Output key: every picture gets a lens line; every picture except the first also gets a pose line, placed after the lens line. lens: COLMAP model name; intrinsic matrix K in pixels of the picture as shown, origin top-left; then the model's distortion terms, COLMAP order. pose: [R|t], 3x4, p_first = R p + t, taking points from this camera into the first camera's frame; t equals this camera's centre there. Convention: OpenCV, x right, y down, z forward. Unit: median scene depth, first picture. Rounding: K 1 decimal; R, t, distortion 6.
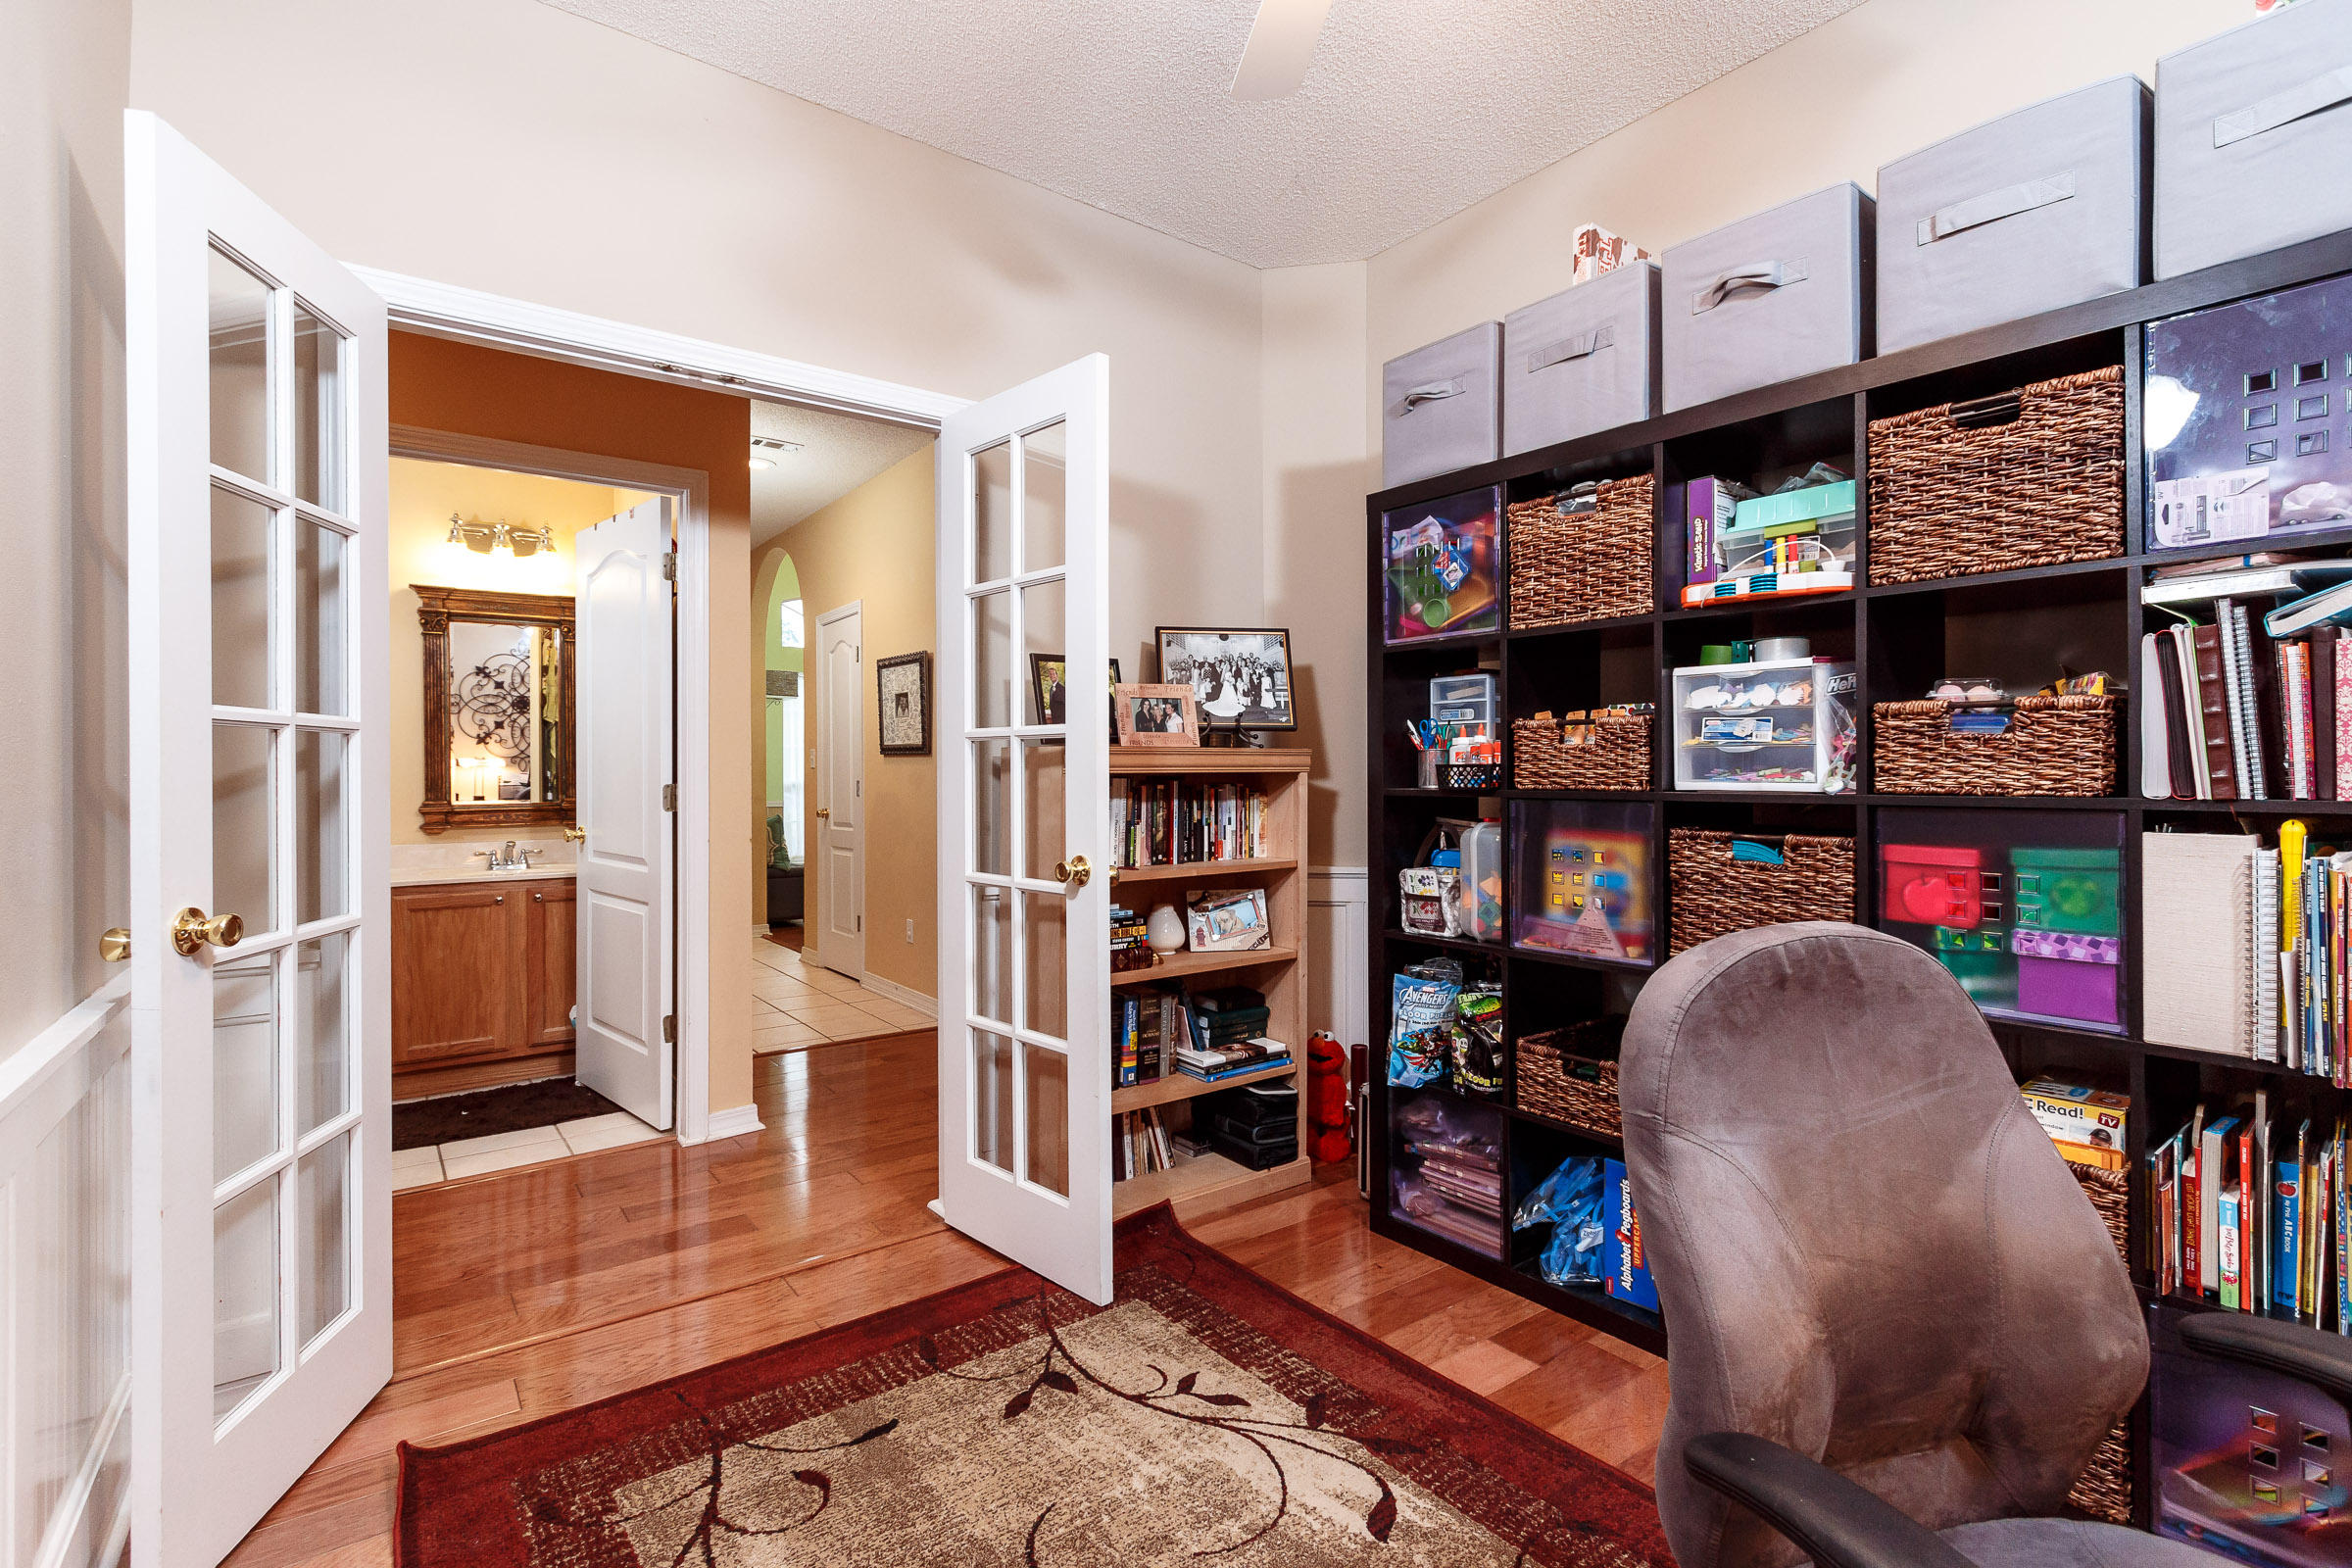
lens RADIAL K [[1089.1, 0, 1163.2], [0, 1089.1, 774.4], [0, 0, 1]] dist [0.014684, -0.004233]
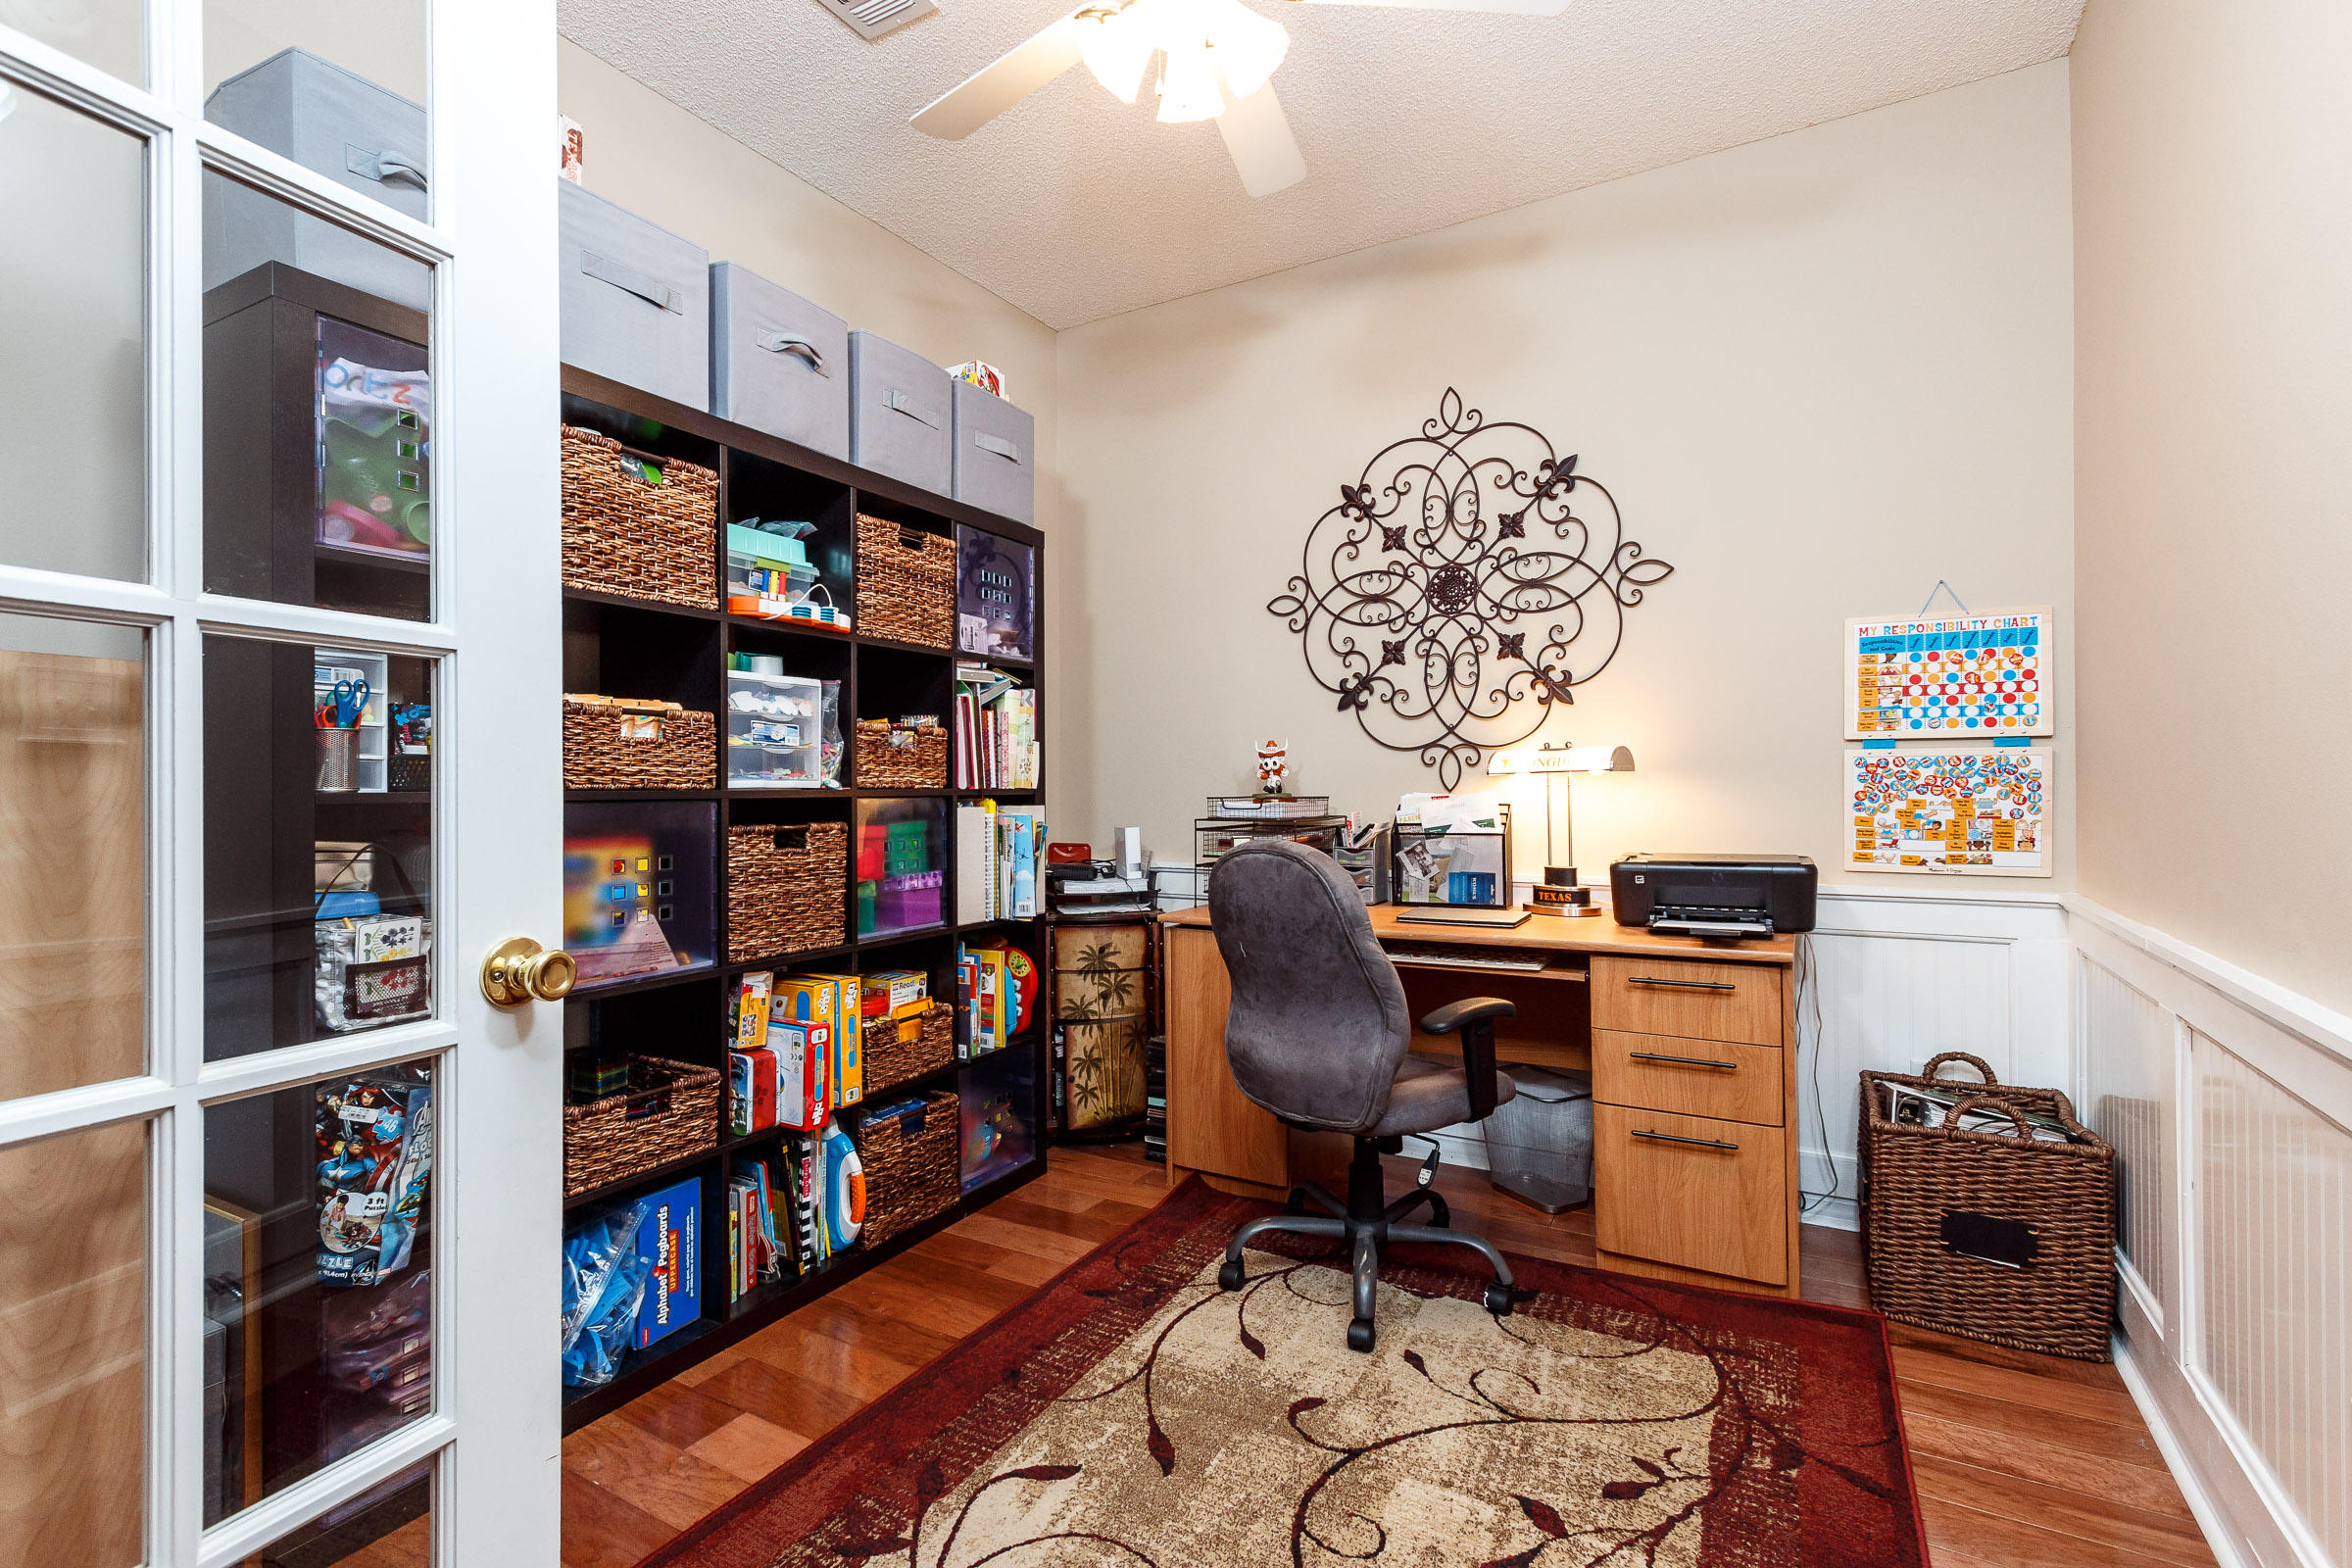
lens RADIAL K [[1089.1, 0, 1168.6], [0, 1089.1, 782.3], [0, 0, 1]] dist [0.014684, -0.004233]
pose [[-0.390462, 0.006987, 0.920593, -0.672020], [0.007239, 0.999964, -0.004519, 0.017271], [-0.920591, 0.004900, -0.390498, 1.068365]]
